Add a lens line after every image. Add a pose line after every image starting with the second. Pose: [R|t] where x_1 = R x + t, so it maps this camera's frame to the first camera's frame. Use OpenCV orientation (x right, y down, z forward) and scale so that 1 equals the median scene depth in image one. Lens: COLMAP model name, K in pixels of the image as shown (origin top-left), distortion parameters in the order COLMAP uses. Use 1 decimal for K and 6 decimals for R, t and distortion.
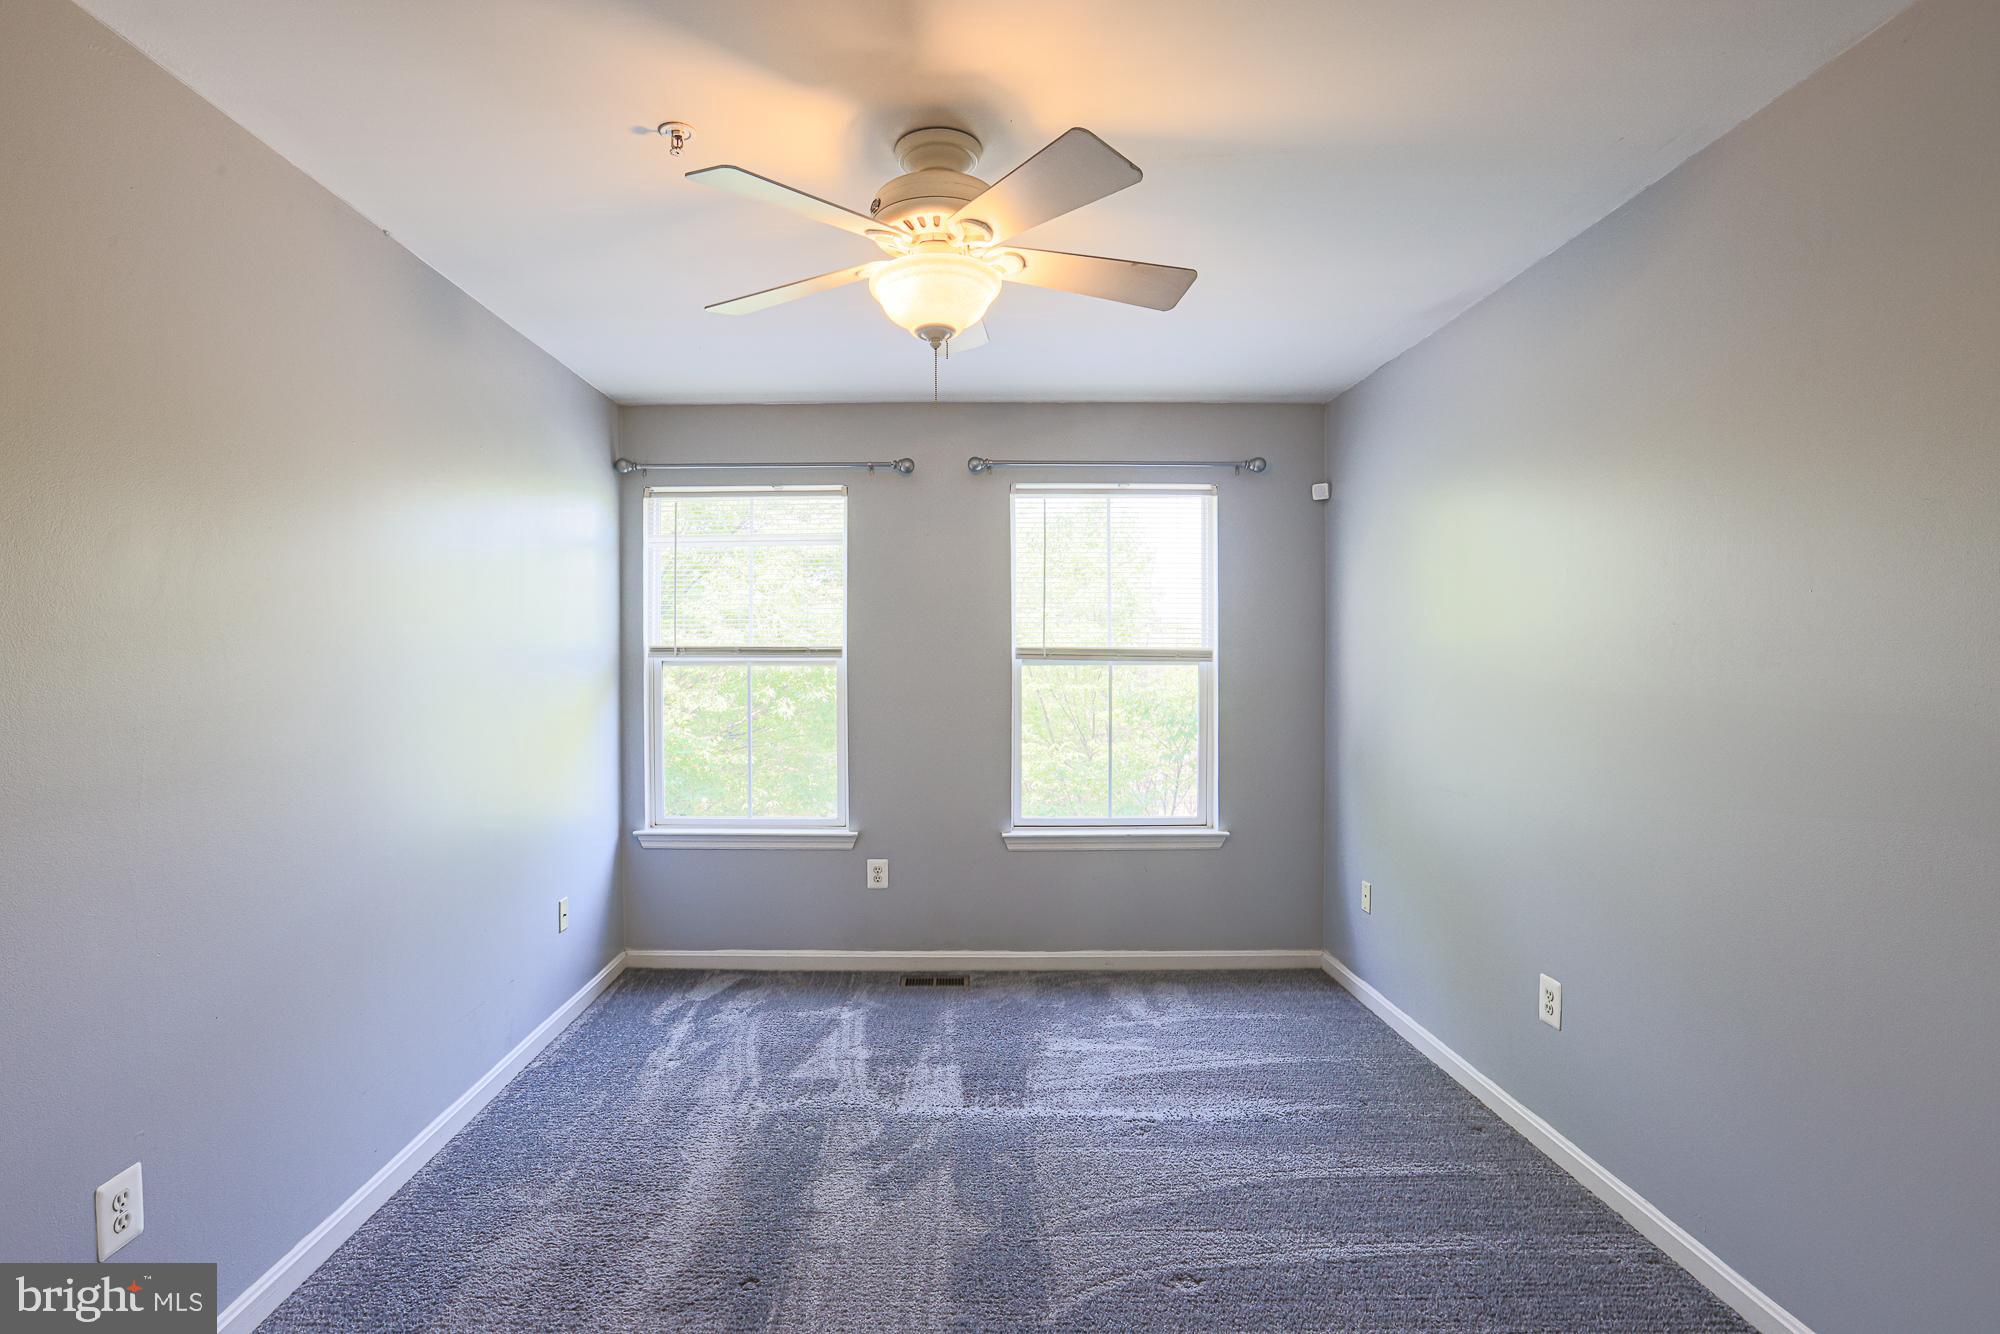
lens RADIAL K [[917.1, 0, 1007.7], [0, 917.1, 662.1], [0, 0, 1]] dist [-0.095285, 0.051394]
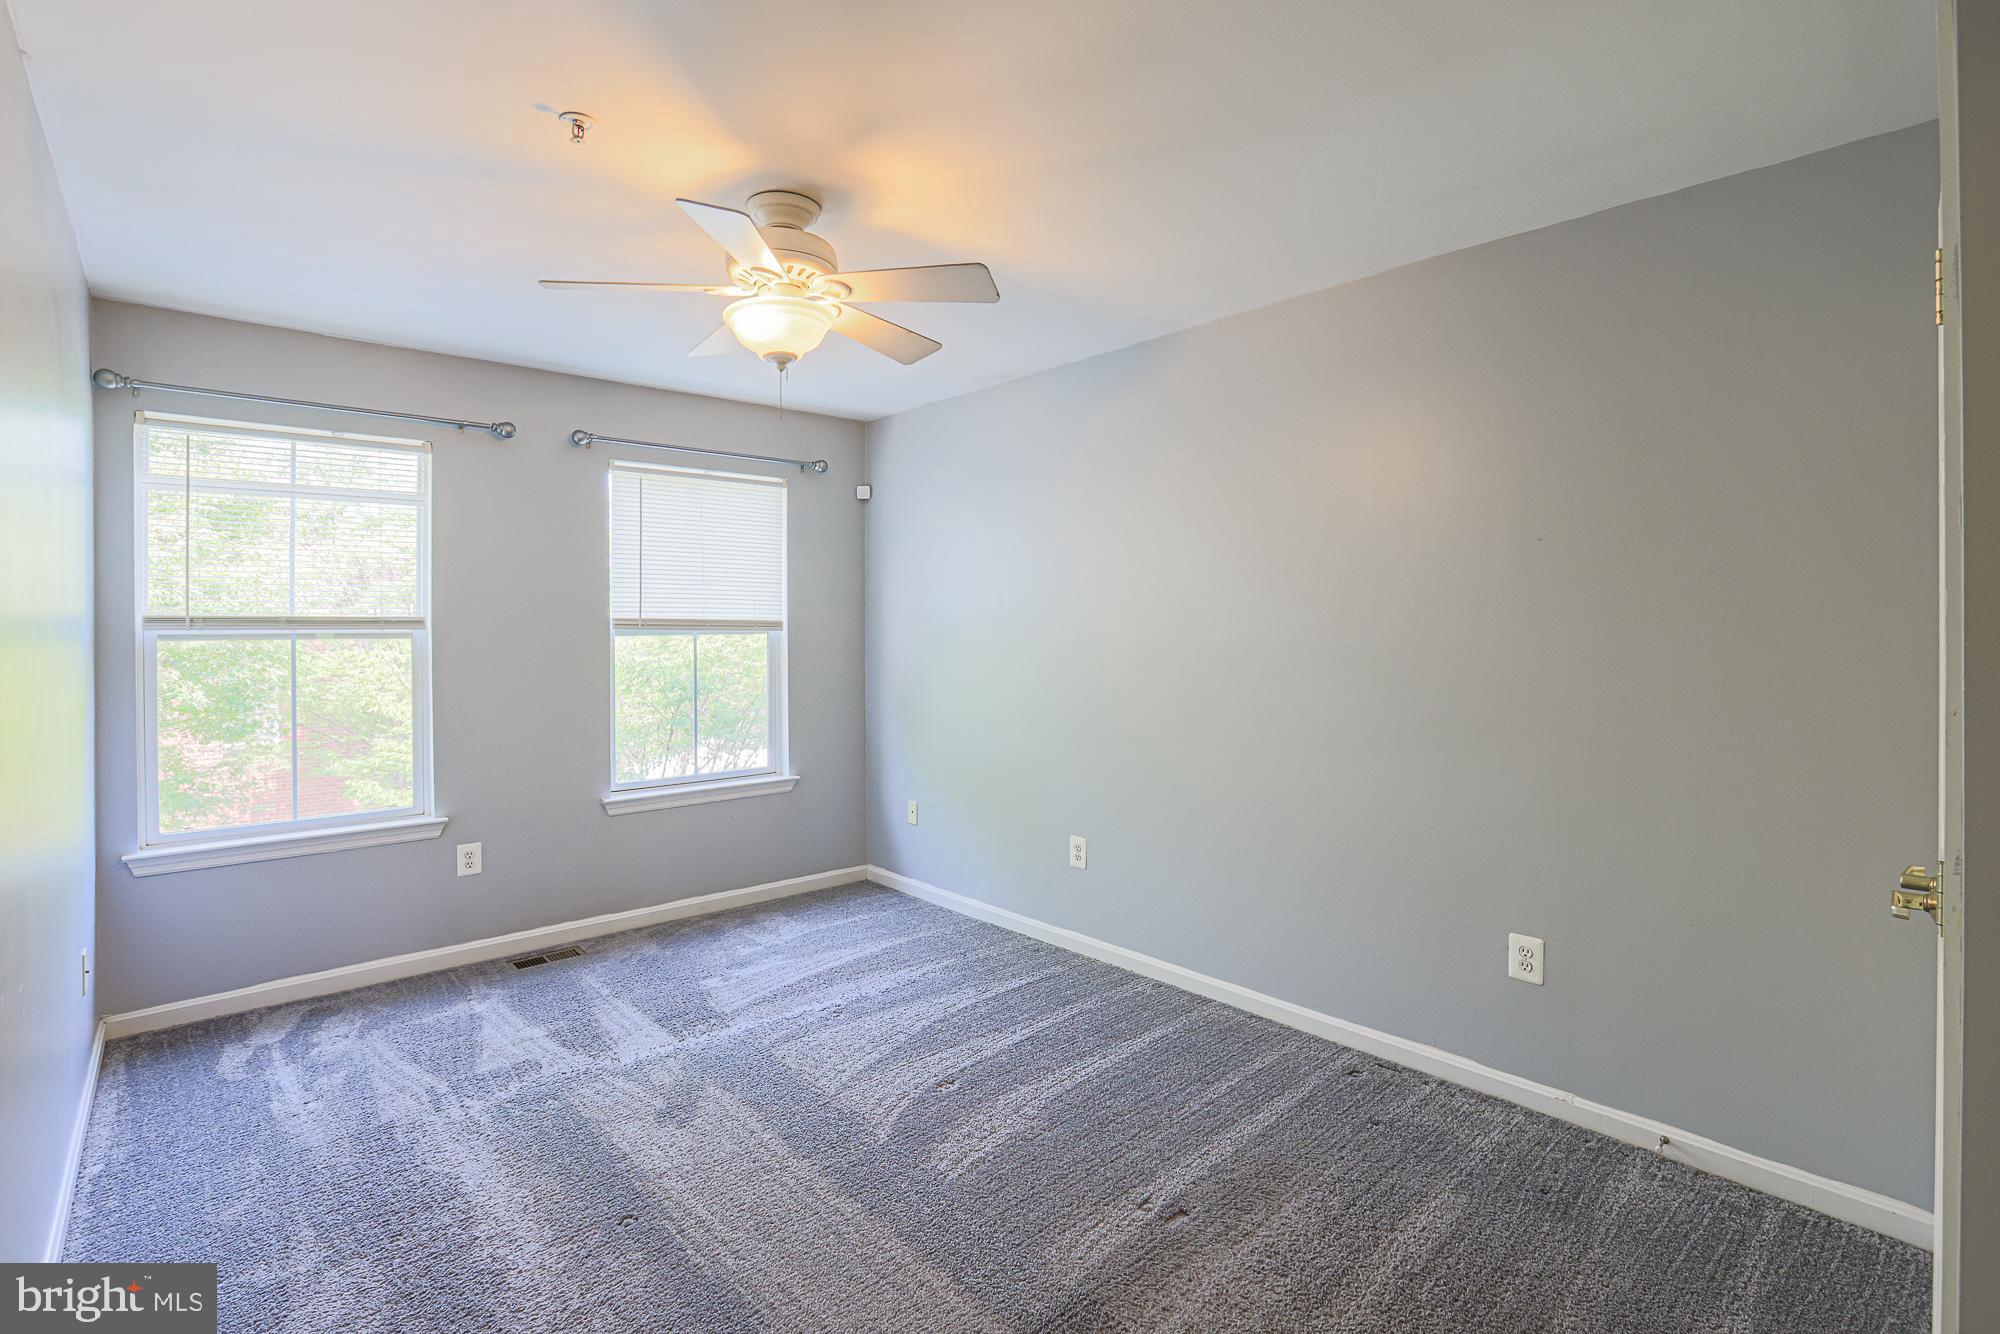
lens RADIAL K [[894.0, 0, 1010.4], [0, 894.0, 623.0], [0, 0, 1]] dist [-0.063880, 0.013680]
pose [[0.744628, -0.001744, 0.667477, -0.341677], [0.009397, 0.999925, -0.007870, 0.001516], [-0.667413, 0.012132, 0.744589, -0.043568]]
